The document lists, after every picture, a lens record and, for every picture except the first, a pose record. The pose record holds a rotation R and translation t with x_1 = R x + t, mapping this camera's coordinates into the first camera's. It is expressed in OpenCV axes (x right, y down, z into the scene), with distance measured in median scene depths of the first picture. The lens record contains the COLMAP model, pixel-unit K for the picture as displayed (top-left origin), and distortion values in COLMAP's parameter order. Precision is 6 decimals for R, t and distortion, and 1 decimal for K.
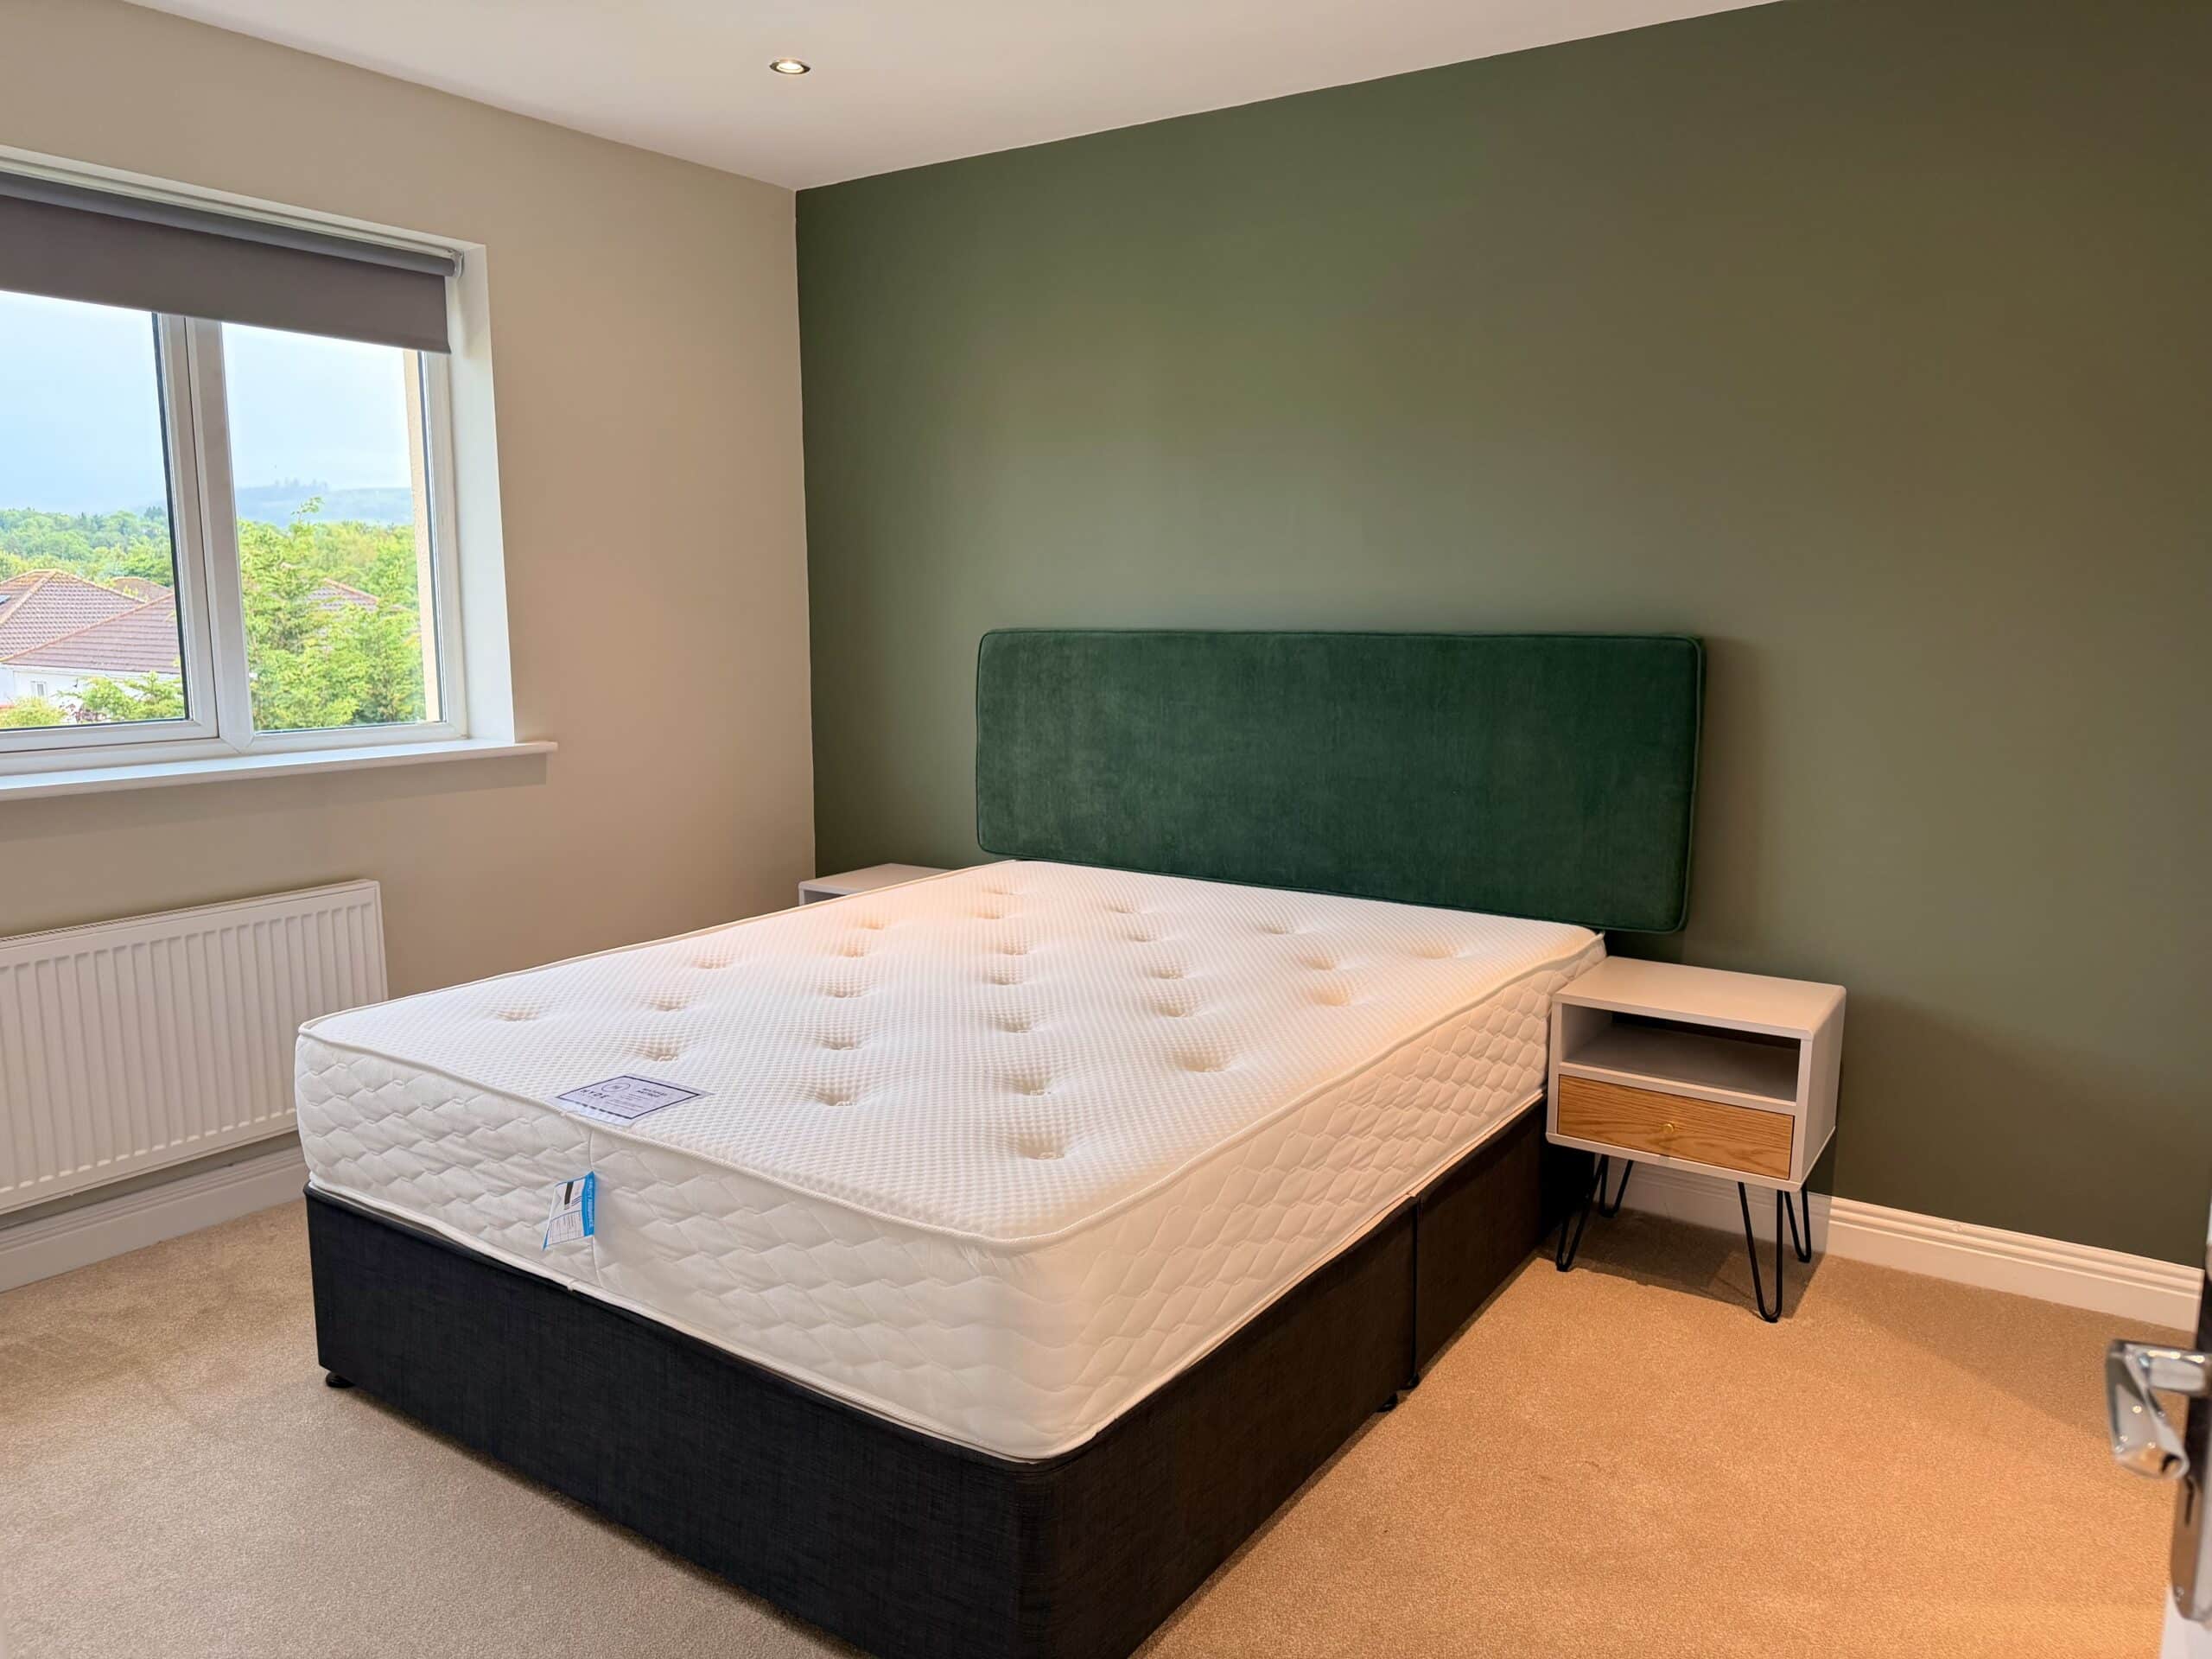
lens RADIAL K [[1569.0, 0, 1106.0], [0, 1569.0, 829.5], [0, 0, 1]] dist [0.083348, -0.004253]
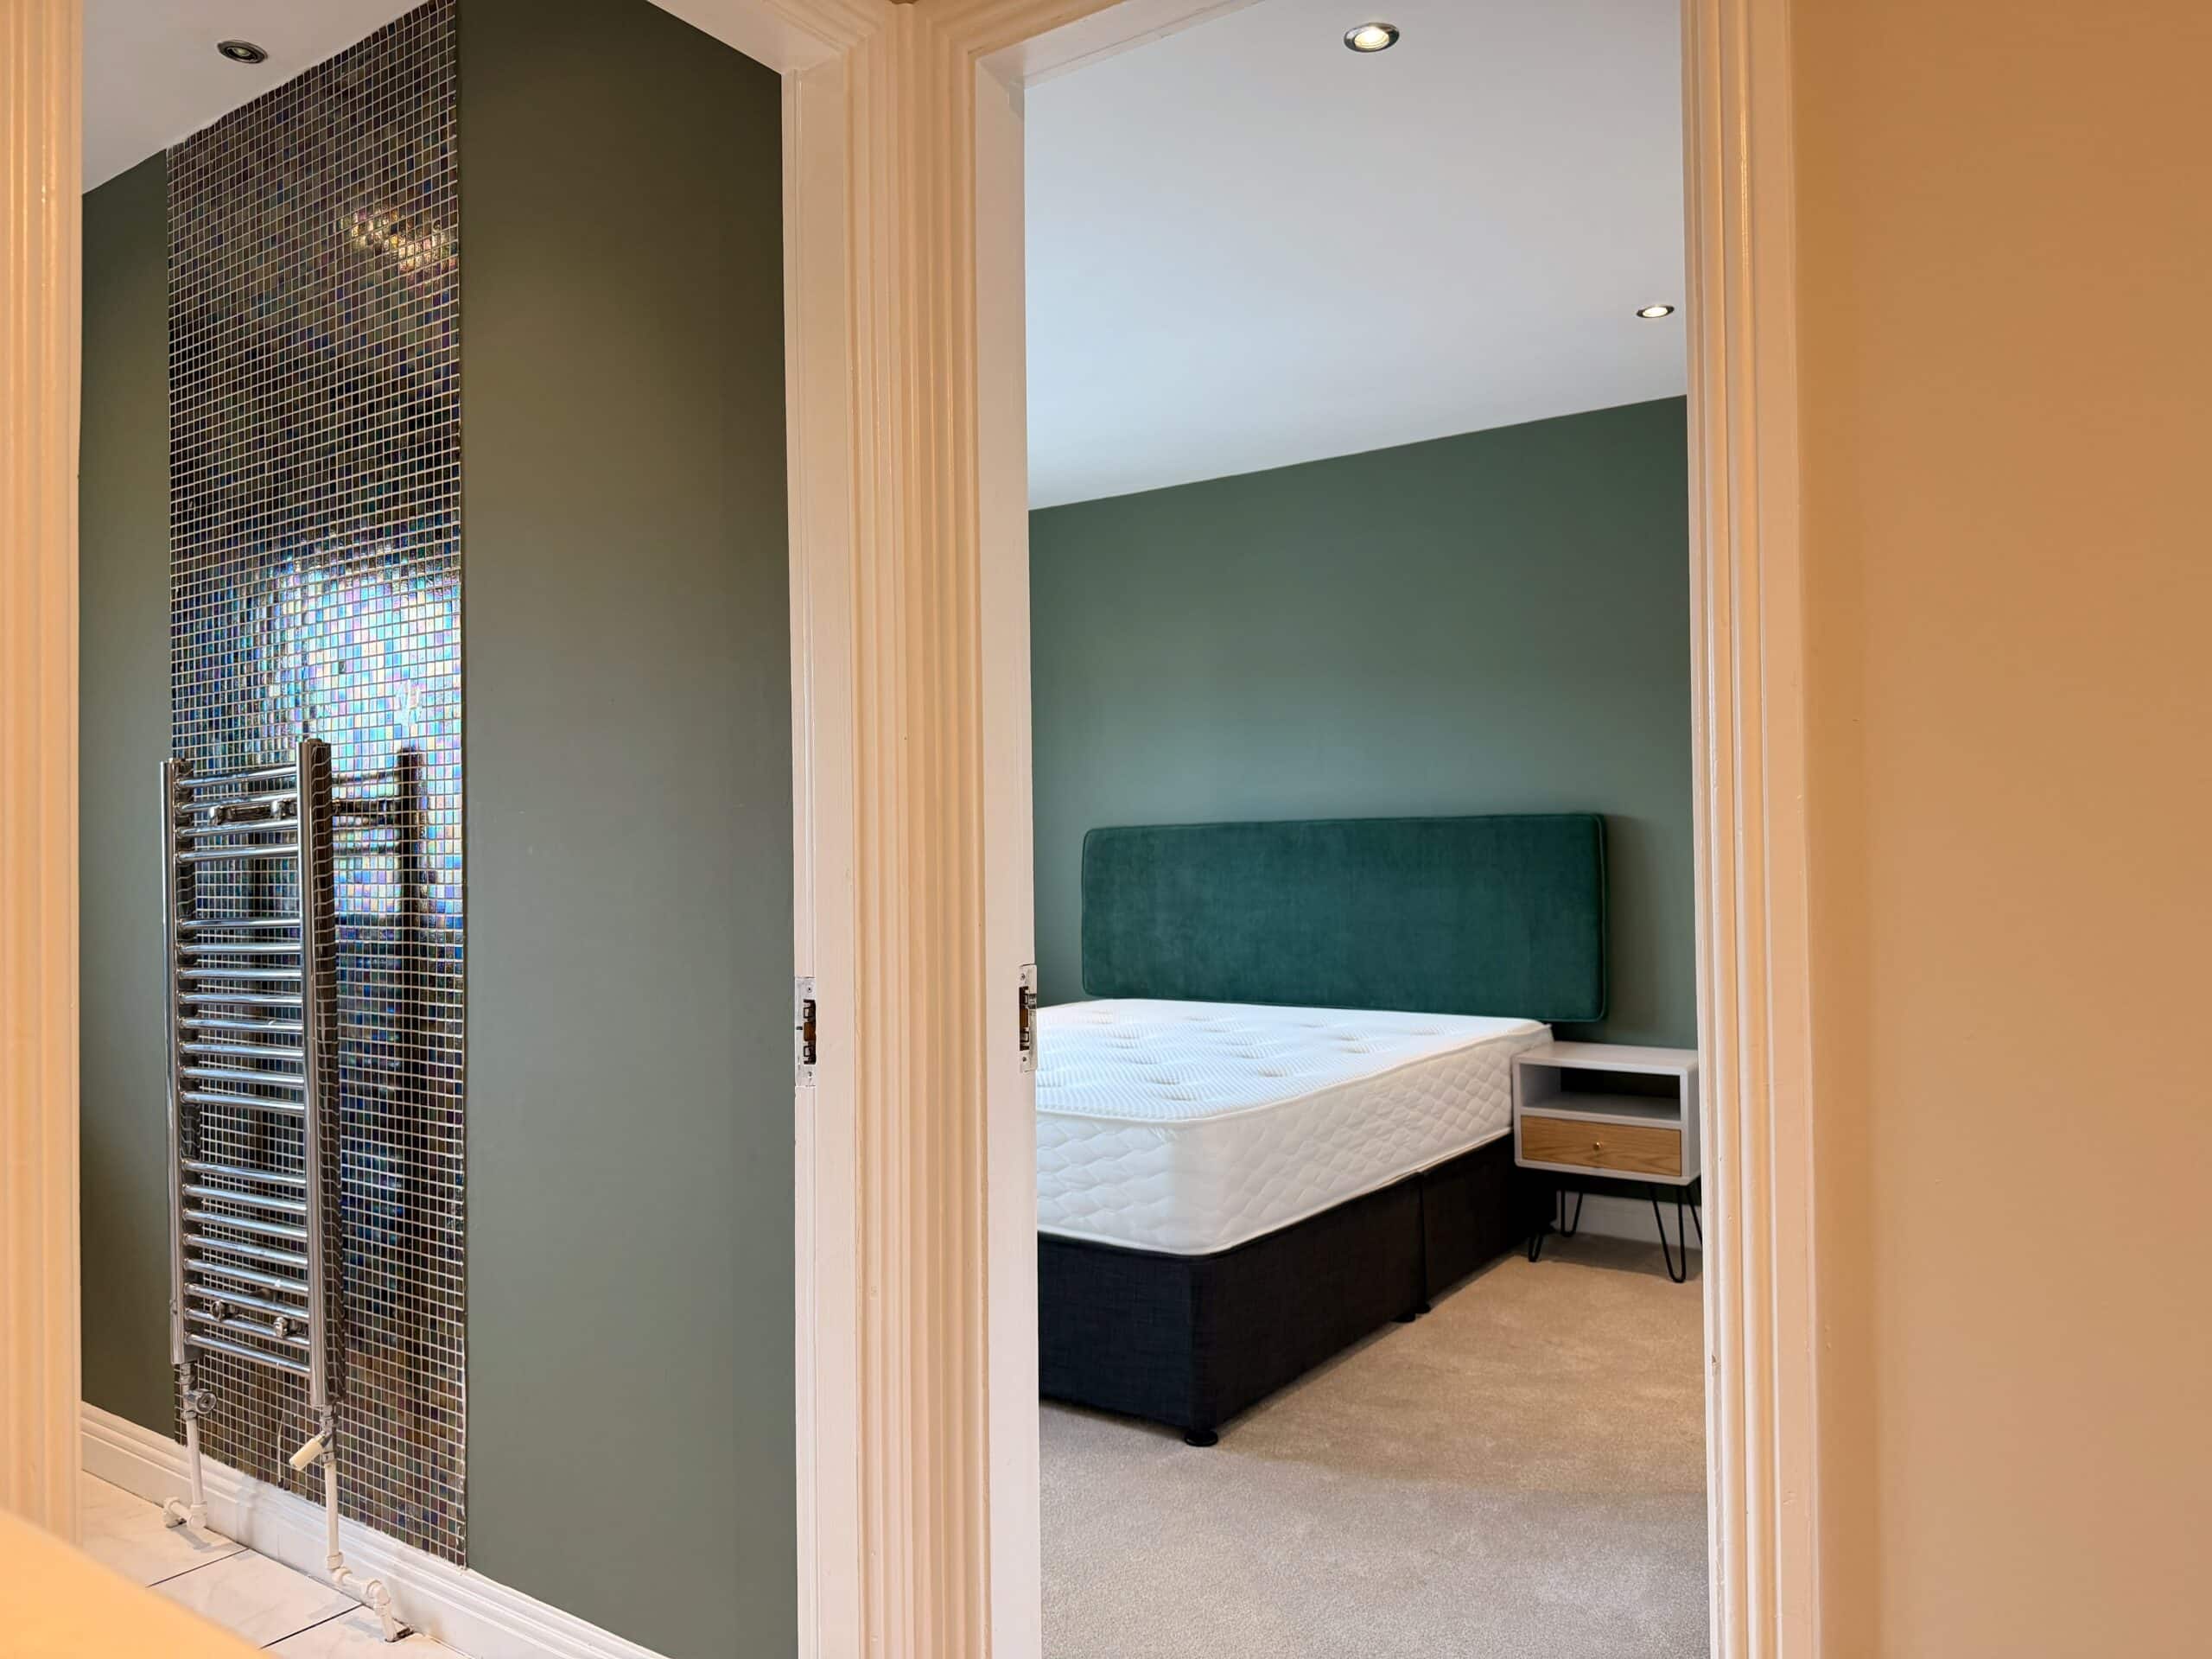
lens RADIAL K [[1569.0, 0, 1106.0], [0, 1569.0, 829.5], [0, 0, 1]] dist [0.083348, -0.004253]
pose [[0.999877, -0.015484, -0.002542, -0.066369], [0.014845, 0.985917, -0.166578, 0.112817], [0.005086, 0.166520, 0.986025, -0.377015]]
